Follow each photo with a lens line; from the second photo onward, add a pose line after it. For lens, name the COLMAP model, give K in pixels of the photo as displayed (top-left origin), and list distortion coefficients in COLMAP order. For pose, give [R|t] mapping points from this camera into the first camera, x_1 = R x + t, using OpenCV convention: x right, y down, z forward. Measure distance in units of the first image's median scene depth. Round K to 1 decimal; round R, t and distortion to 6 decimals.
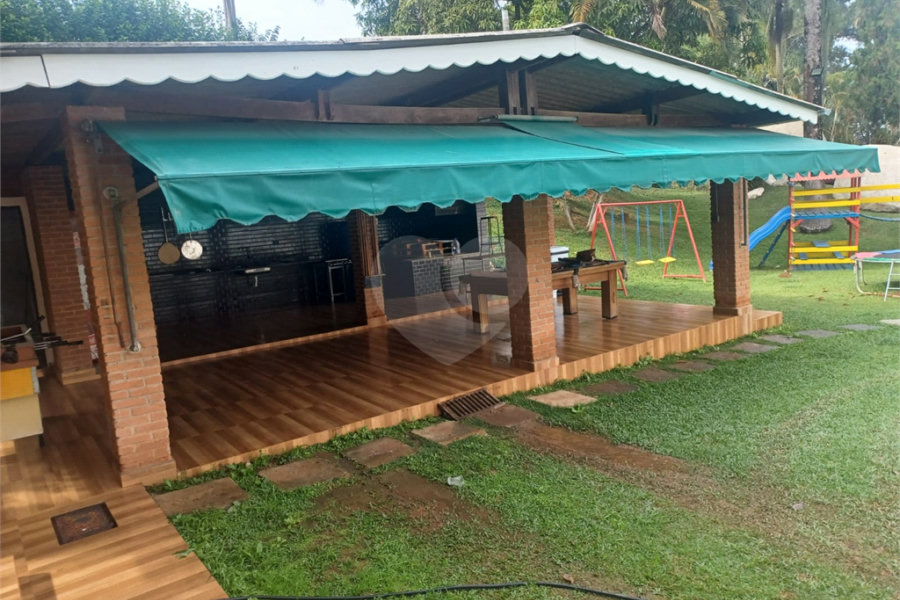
lens RADIAL K [[664.5, 0, 438.4], [0, 664.5, 289.1], [0, 0, 1]] dist [0.061513, -0.041158]
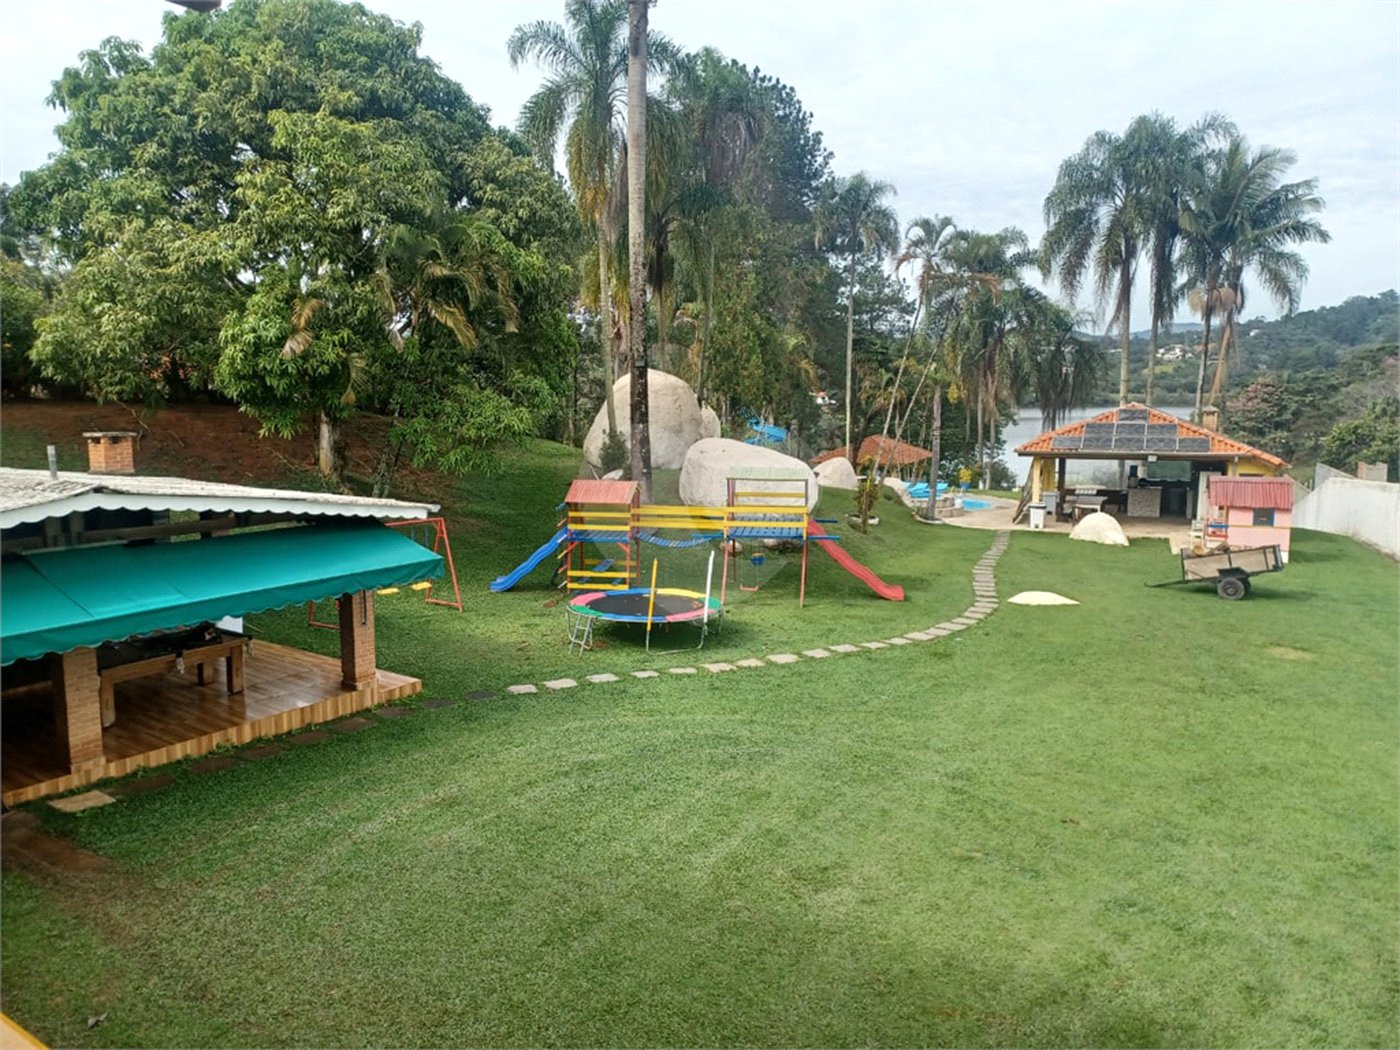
lens RADIAL K [[1030.7, 0, 683.4], [0, 1030.7, 519.9], [0, 0, 1]] dist [0.063670, -0.041118]
pose [[0.947601, 0.034436, 0.317596, 0.398410], [-0.035527, 0.999366, -0.002358, -0.240668], [-0.317476, -0.009049, 0.948223, -0.703032]]
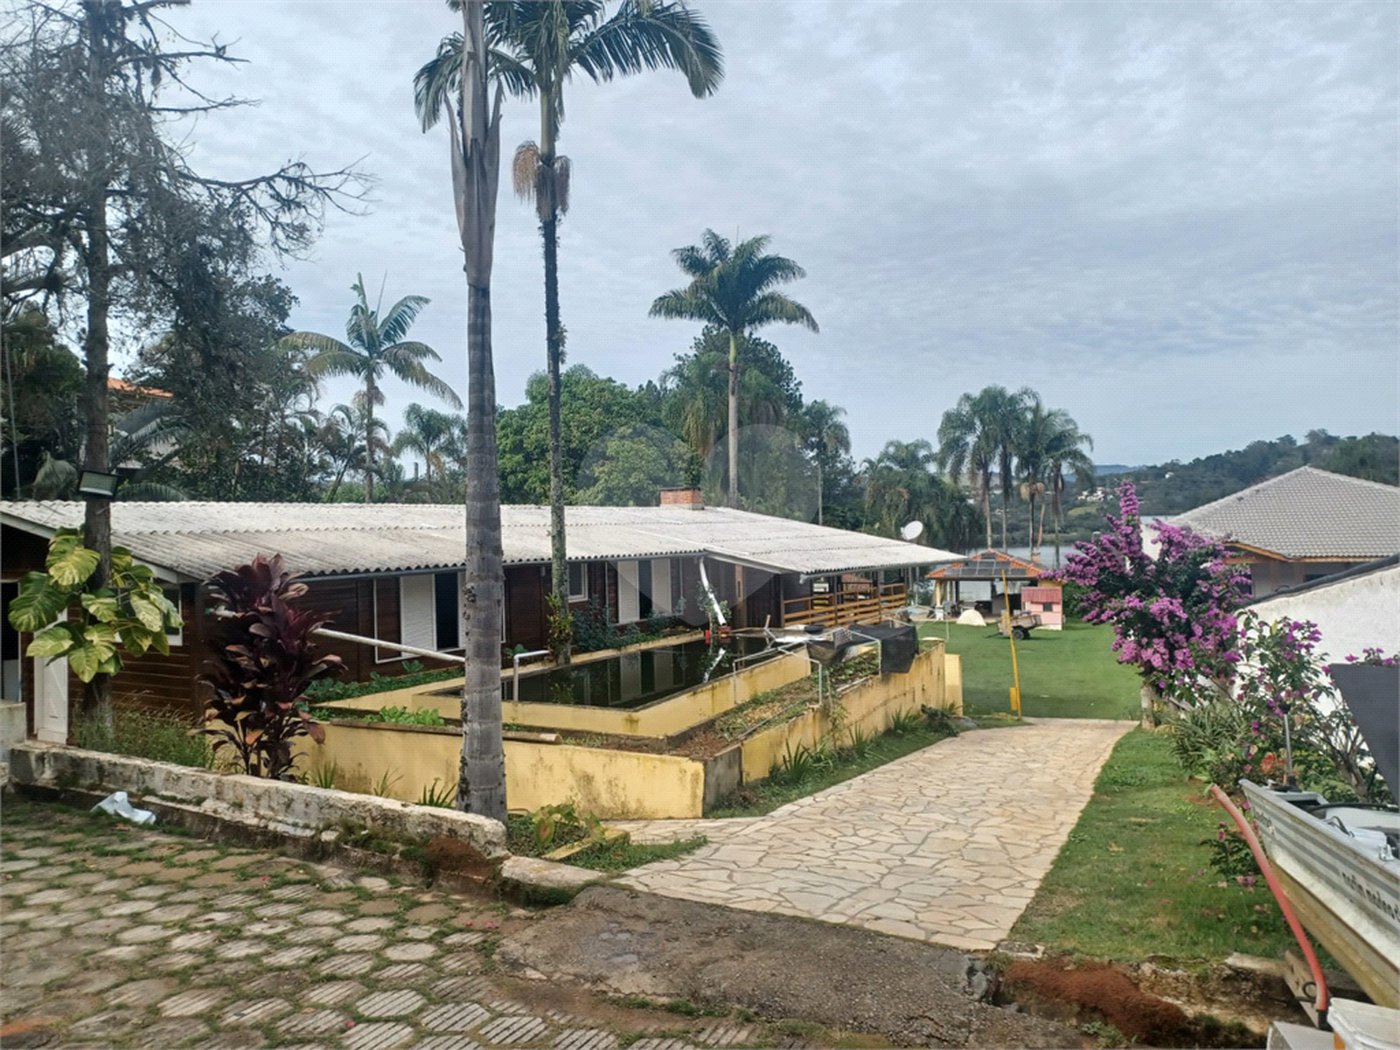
lens RADIAL K [[1030.7, 0, 687.4], [0, 1030.7, 529.8], [0, 0, 1]] dist [0.063670, -0.041118]
pose [[0.930386, 0.057551, 0.362035, -1.266024], [-0.009053, 0.990906, -0.134253, 0.089876], [-0.366469, 0.121629, 0.922446, -3.345620]]
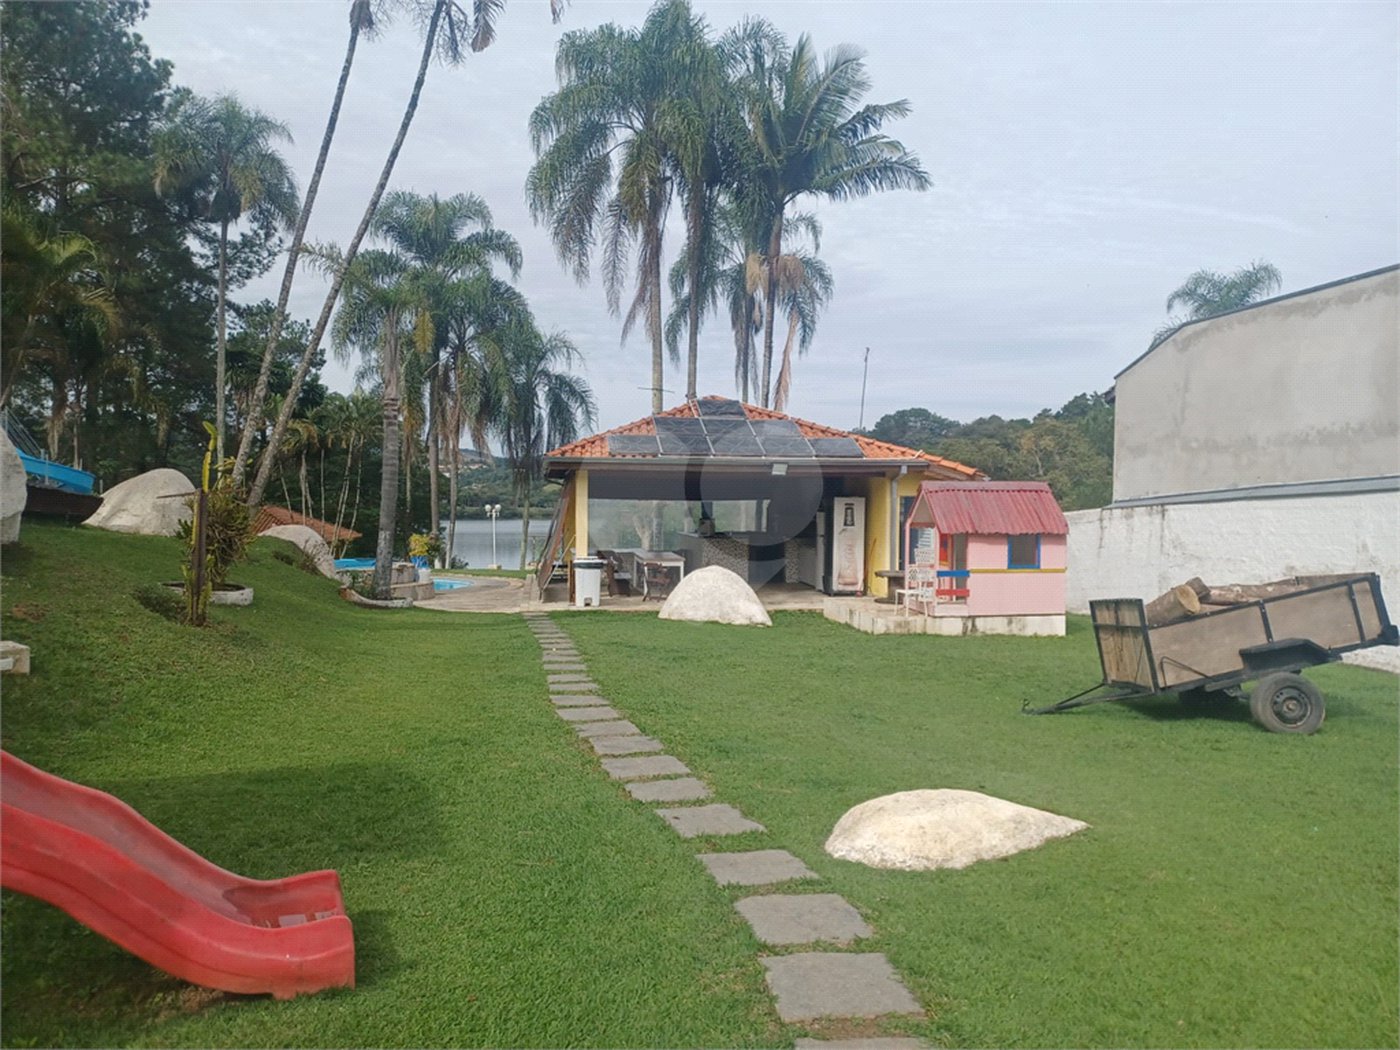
lens RADIAL K [[1030.7, 0, 716.8], [0, 1030.7, 505.2], [0, 0, 1]] dist [0.063670, -0.041118]
pose [[0.621016, 0.081263, 0.779574, 1.473912], [0.031581, 0.991209, -0.128481, -0.193351], [-0.783161, 0.104408, 0.612990, 1.142208]]
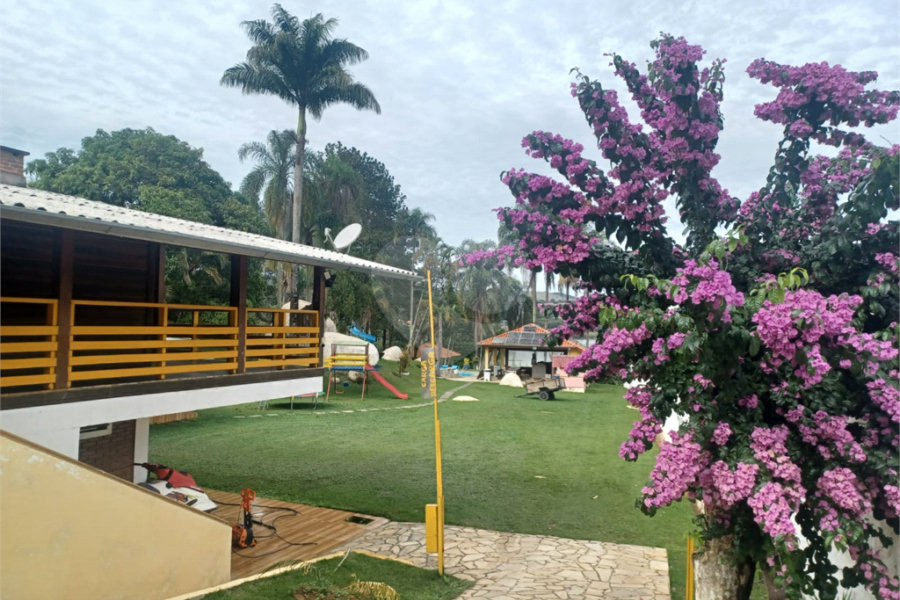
lens RADIAL K [[664.5, 0, 452.0], [0, 664.5, 295.6], [0, 0, 1]] dist [0.061513, -0.041158]
pose [[0.872608, 0.116792, 0.474252, 0.081883], [-0.035345, 0.983544, -0.177178, 0.013128], [-0.487140, 0.137845, 0.862376, -1.932627]]
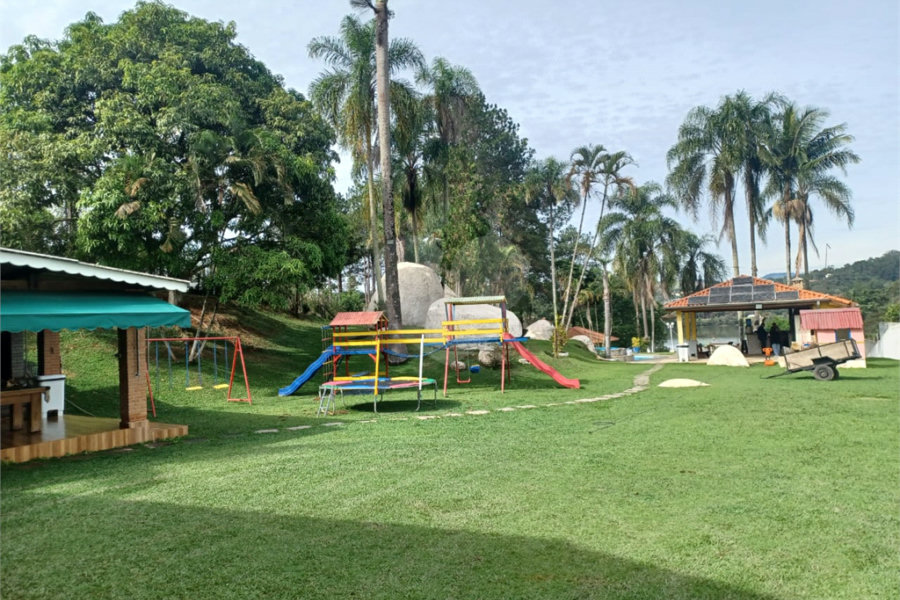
lens RADIAL K [[664.5, 0, 441.1], [0, 664.5, 292.2], [0, 0, 1]] dist [0.061513, -0.041158]
pose [[0.959129, 0.047792, 0.278903, 0.646372], [0.003453, 0.983584, -0.180418, 0.016234], [-0.282947, 0.174007, 0.943219, -0.490231]]
